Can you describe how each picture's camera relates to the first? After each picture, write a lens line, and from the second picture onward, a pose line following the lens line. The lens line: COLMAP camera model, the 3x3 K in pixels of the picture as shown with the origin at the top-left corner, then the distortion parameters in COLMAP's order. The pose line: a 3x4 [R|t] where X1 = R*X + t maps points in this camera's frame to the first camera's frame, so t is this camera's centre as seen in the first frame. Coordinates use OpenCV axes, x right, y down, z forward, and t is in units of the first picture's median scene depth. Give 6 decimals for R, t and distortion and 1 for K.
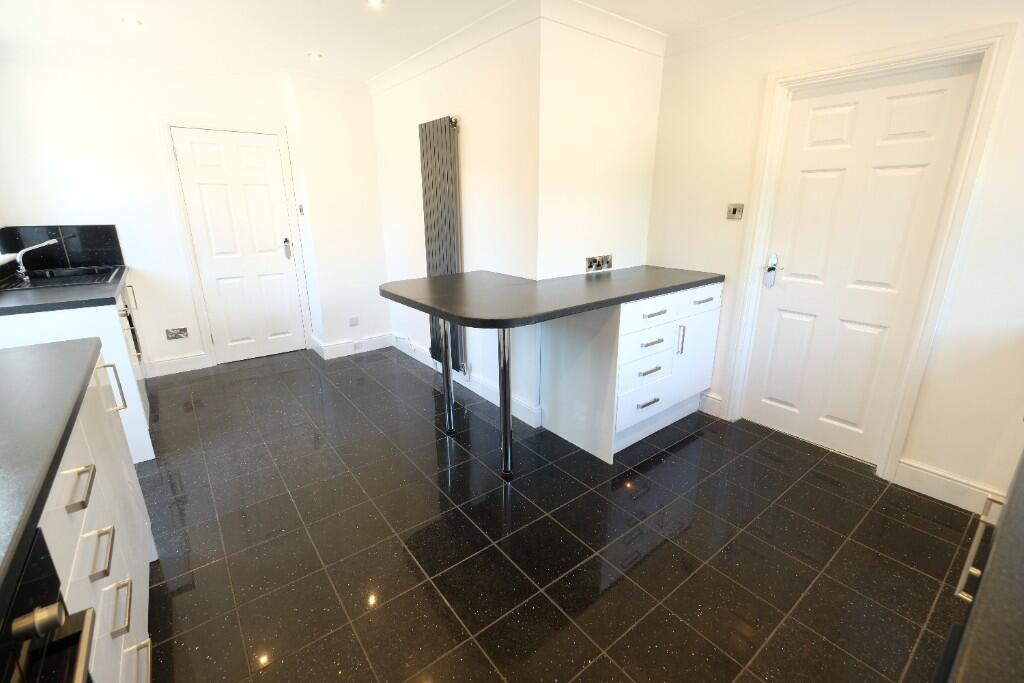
lens RADIAL K [[444.8, 0, 509.9], [0, 444.8, 335.3], [0, 0, 1]] dist [-0.001442, -0.000001]
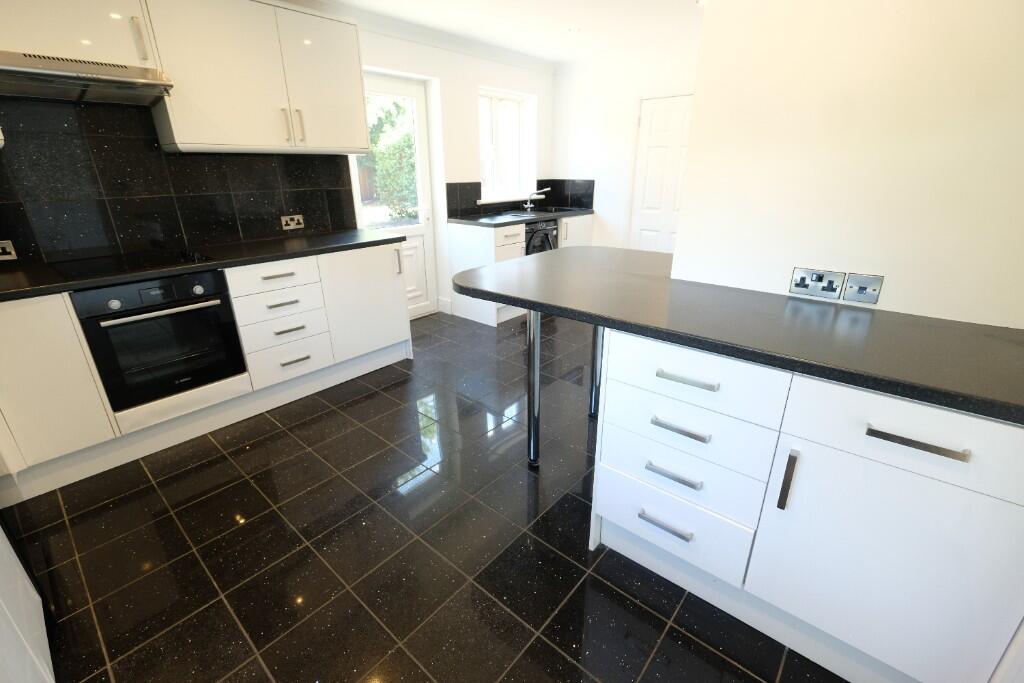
lens RADIAL K [[444.8, 0, 511.7], [0, 444.8, 340.9], [0, 0, 1]] dist [-0.001442, -0.000001]
pose [[0.190428, 0.357432, -0.914319, 0.709413], [-0.284678, 0.911448, 0.297018, -0.173013], [0.939519, 0.203726, 0.275319, 0.622164]]
